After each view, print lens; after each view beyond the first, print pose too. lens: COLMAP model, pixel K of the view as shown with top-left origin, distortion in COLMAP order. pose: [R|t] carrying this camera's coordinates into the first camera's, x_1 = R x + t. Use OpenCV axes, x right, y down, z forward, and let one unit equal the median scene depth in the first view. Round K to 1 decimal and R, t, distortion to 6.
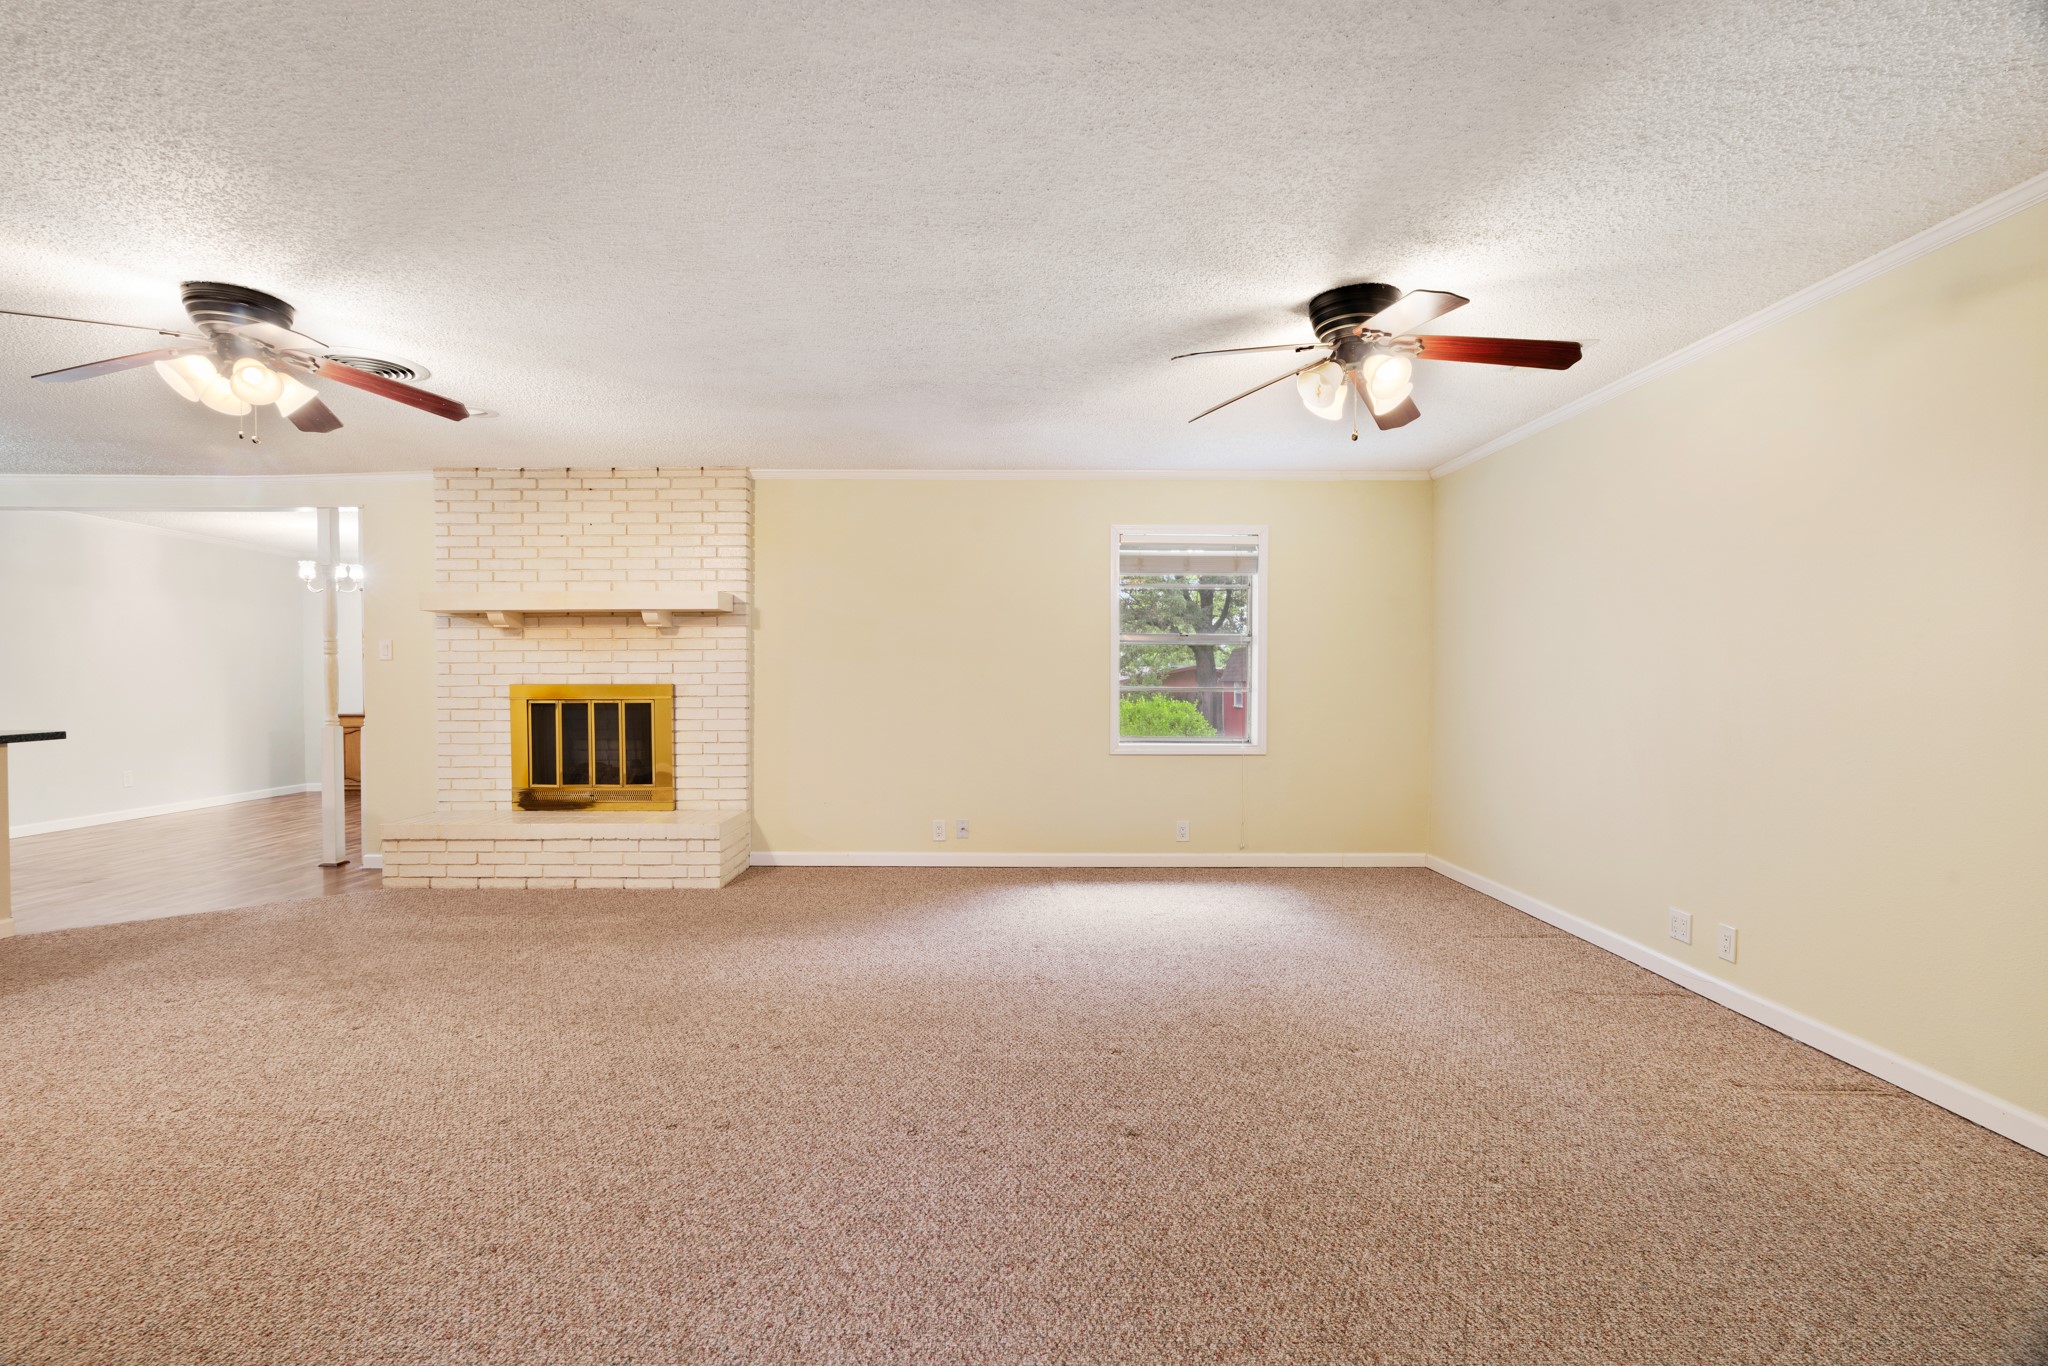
lens RADIAL K [[920.9, 0, 1009.3], [0, 920.9, 672.6], [0, 0, 1]] dist [-0.016125, 0.007710]
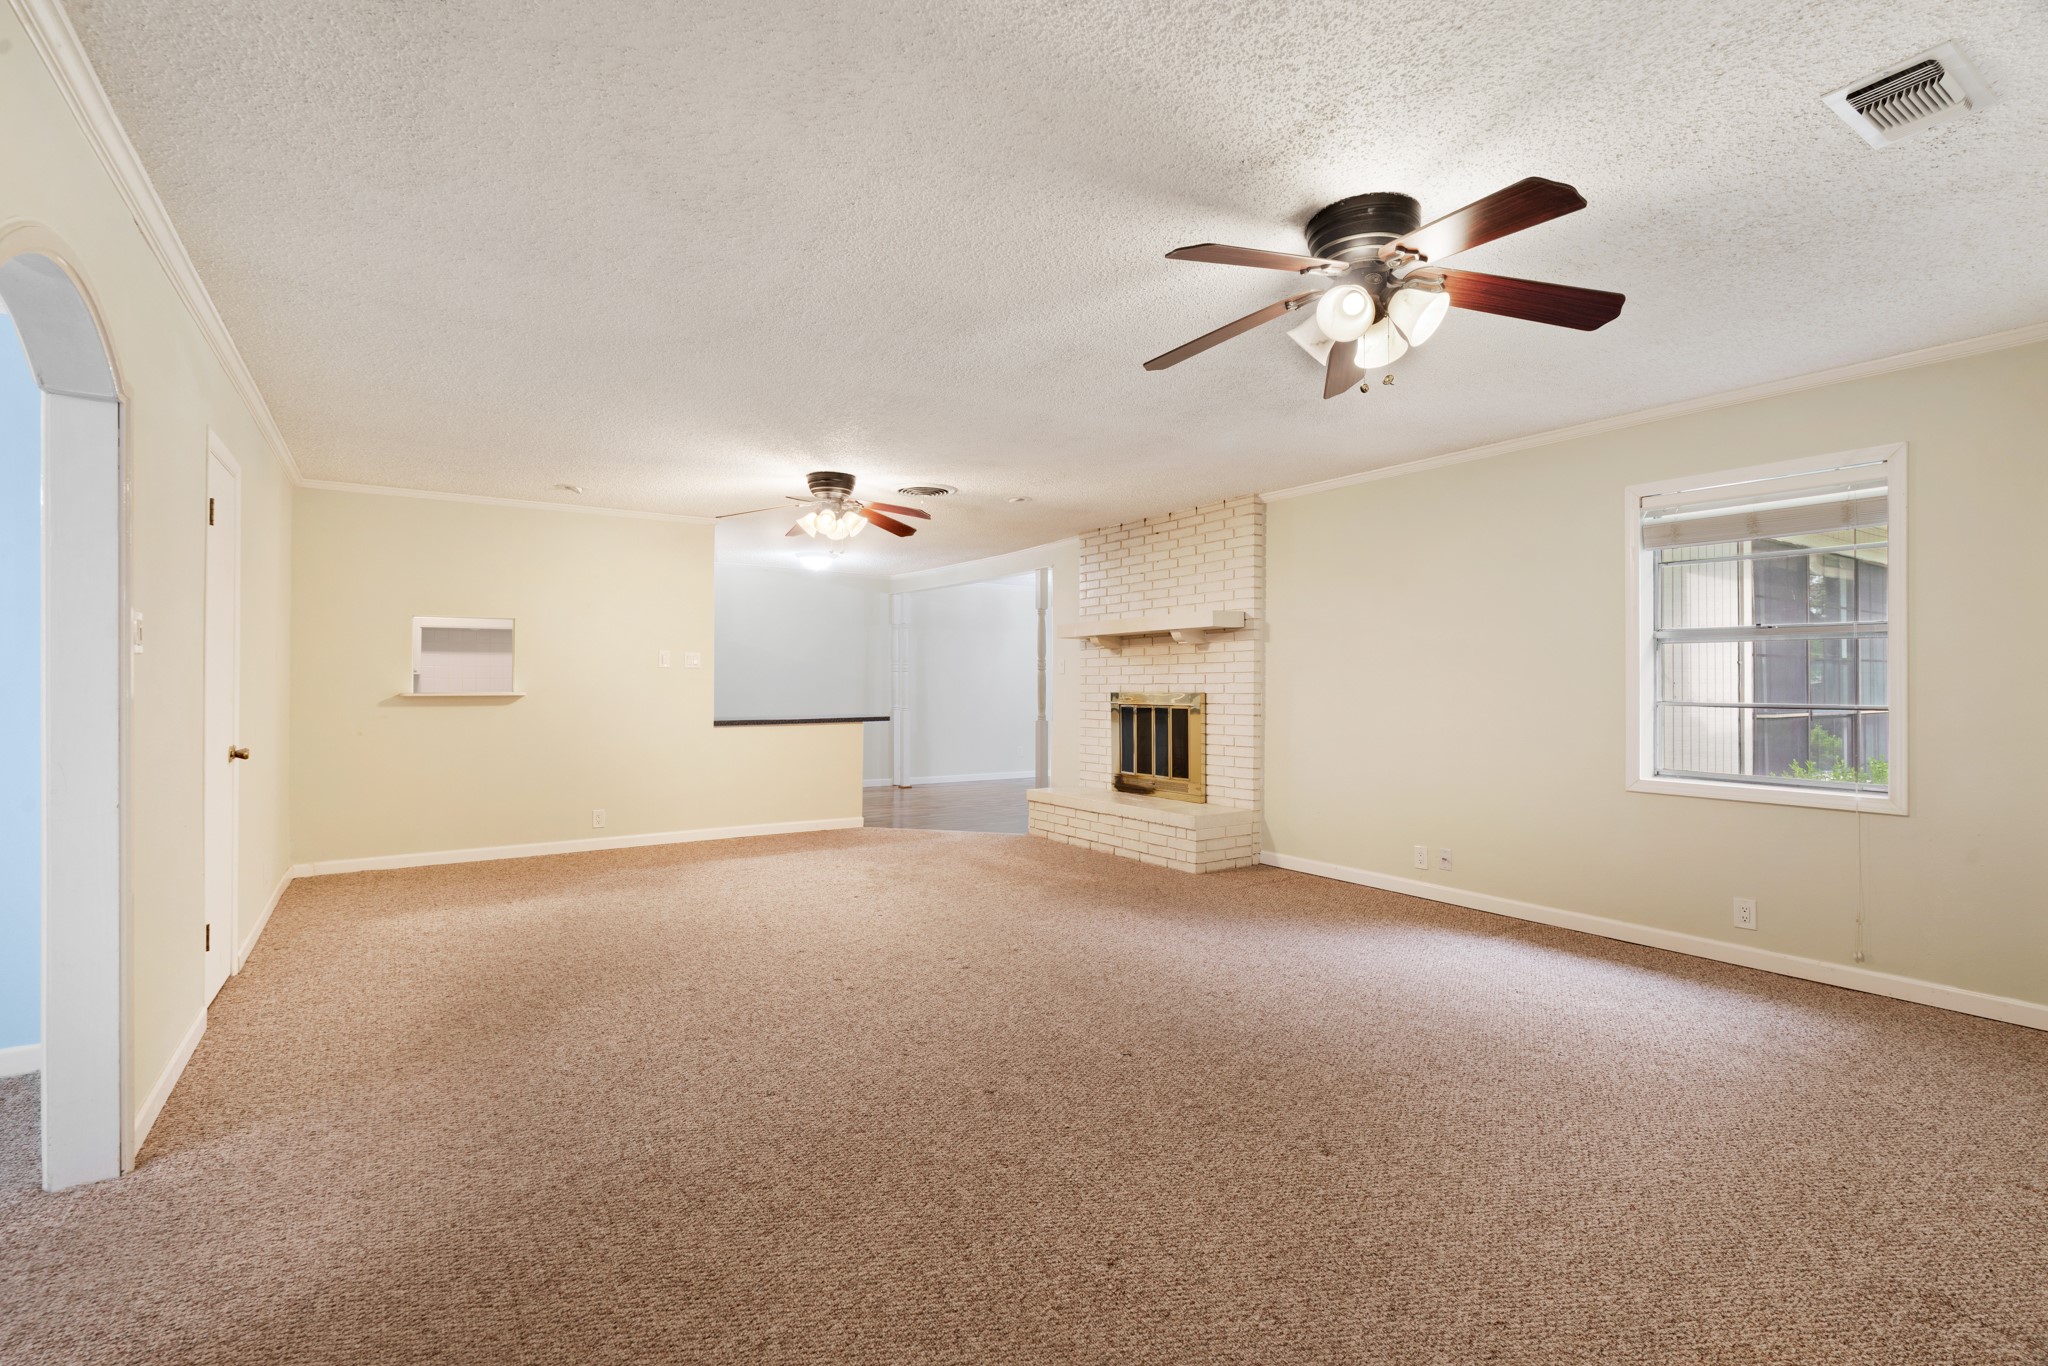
lens RADIAL K [[929.6, 0, 1013.5], [0, 929.6, 646.9], [0, 0, 1]] dist [-0.016429, 0.005466]
pose [[0.549823, -0.032762, -0.834639, 0.476125], [0.001003, 0.999256, -0.038563, -0.000251], [0.835281, 0.020365, 0.549446, 0.164365]]
